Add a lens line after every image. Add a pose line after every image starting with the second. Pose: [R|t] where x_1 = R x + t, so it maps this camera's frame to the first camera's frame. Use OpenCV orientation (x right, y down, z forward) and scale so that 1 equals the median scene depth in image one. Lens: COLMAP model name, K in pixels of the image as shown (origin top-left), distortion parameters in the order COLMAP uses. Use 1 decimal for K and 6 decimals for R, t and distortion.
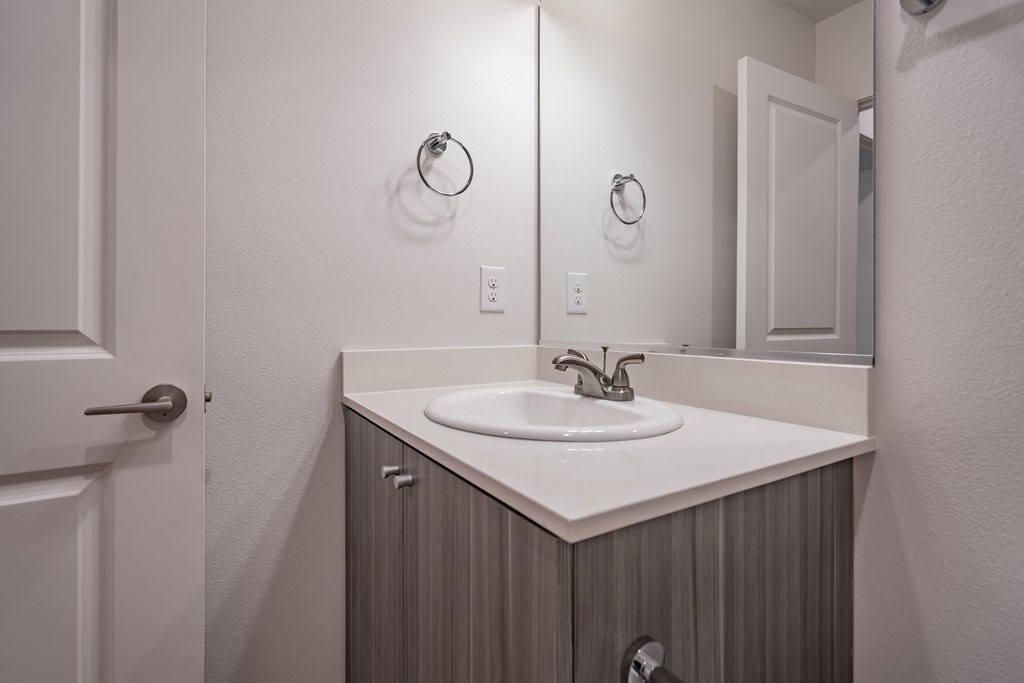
lens RADIAL K [[484.1, 0, 511.8], [0, 484.1, 322.2], [0, 0, 1]] dist [0.000306, 0.000027]
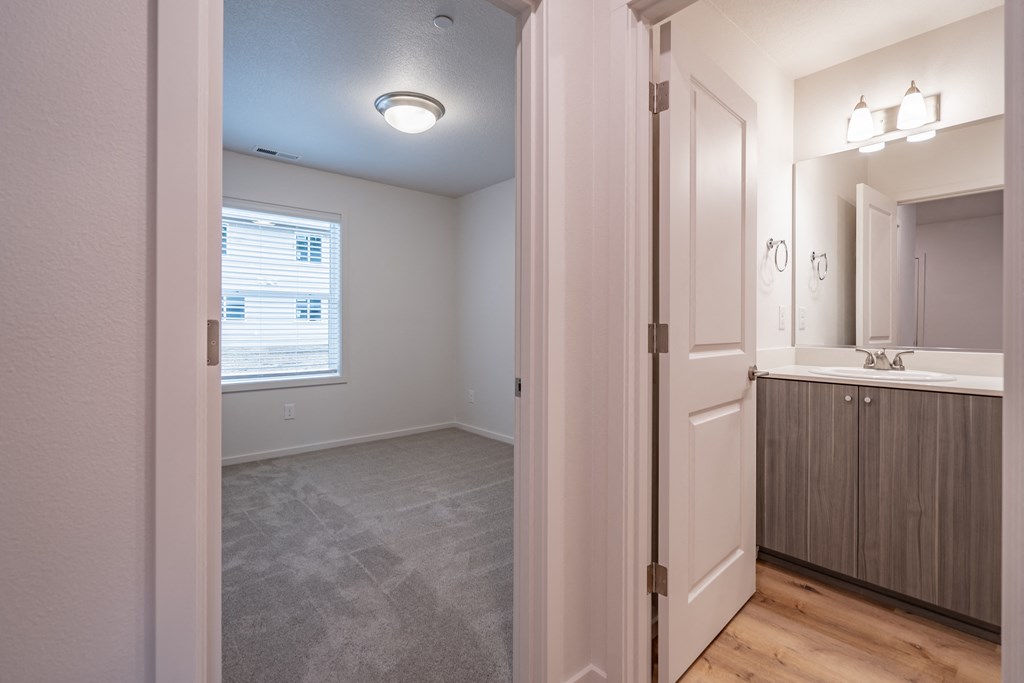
lens RADIAL K [[466.2, 0, 511.1], [0, 466.2, 329.2], [0, 0, 1]] dist [-0.000402, -0.000194]
pose [[0.988657, -0.000694, 0.150186, -1.129449], [-0.000116, 0.999986, 0.005383, -0.027064], [-0.150188, -0.005339, 0.988643, -0.533057]]
